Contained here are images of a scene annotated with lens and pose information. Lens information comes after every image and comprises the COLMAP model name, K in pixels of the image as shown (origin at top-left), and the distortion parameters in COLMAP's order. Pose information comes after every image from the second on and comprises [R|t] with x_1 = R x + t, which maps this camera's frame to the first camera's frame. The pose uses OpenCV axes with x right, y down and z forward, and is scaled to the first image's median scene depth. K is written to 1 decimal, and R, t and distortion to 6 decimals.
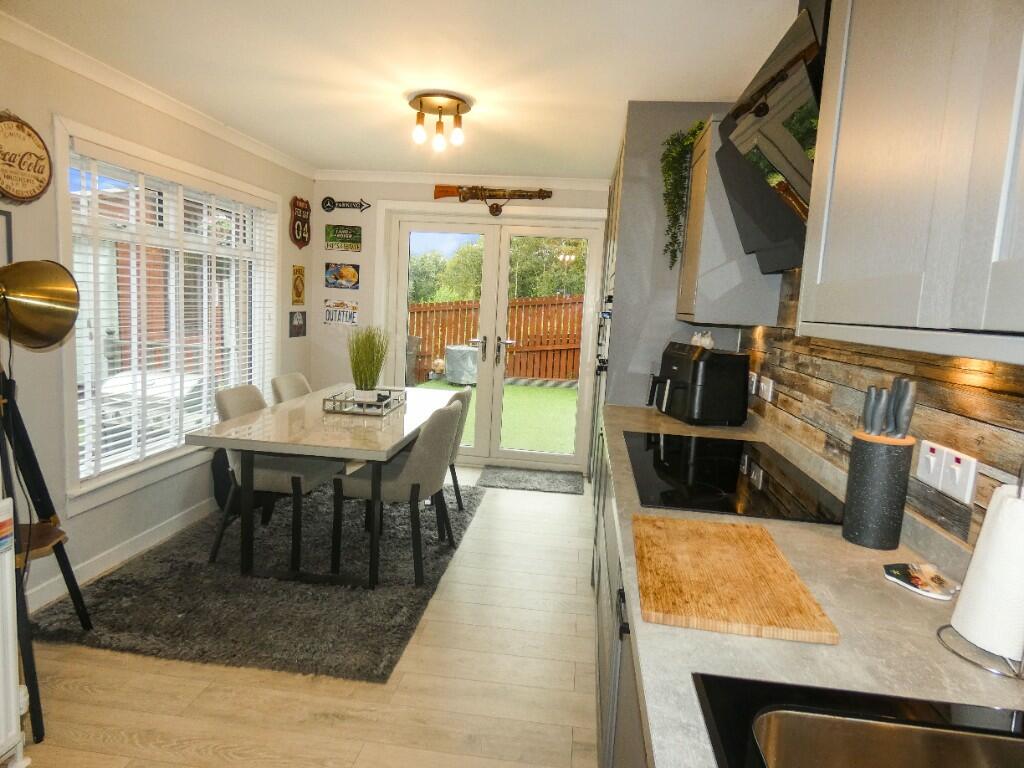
lens RADIAL K [[615.3, 0, 512.0], [0, 615.3, 384.0], [0, 0, 1]] dist [0.001048, 0.000588]
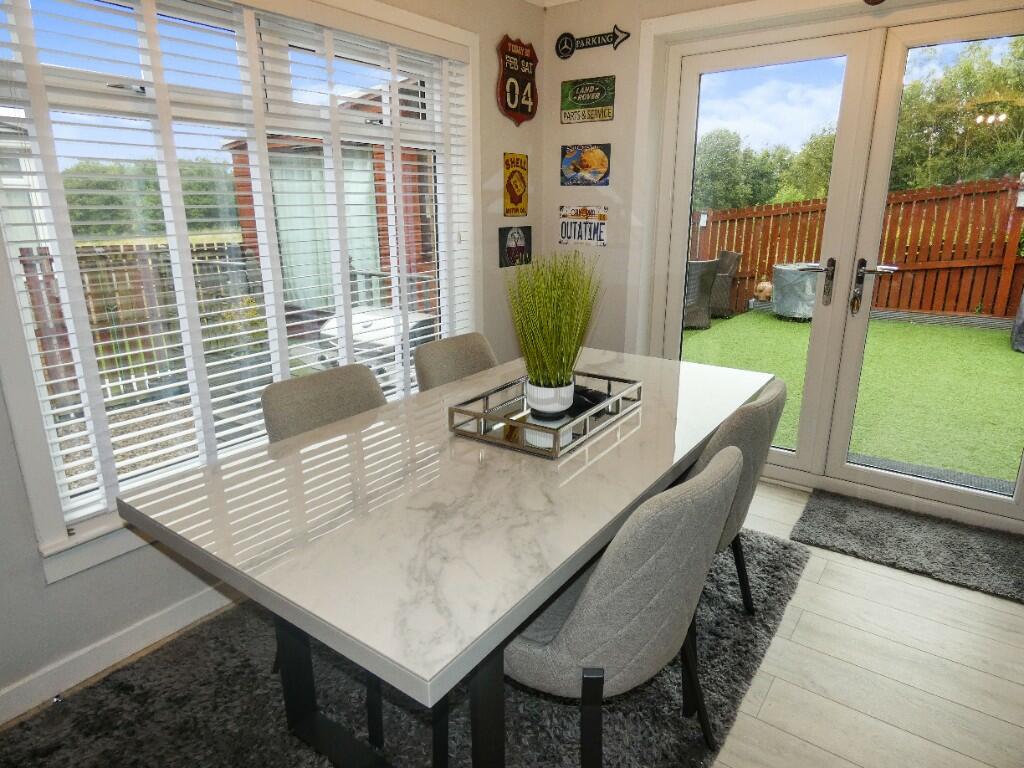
lens RADIAL K [[626.9, 0, 514.7], [0, 626.9, 386.1], [0, 0, 1]] dist [-0.004927, -0.002468]
pose [[0.872334, 0.076790, -0.482843, -0.013837], [-0.009655, 0.990102, 0.140019, -0.042083], [0.488815, -0.117481, 0.864441, 0.392535]]
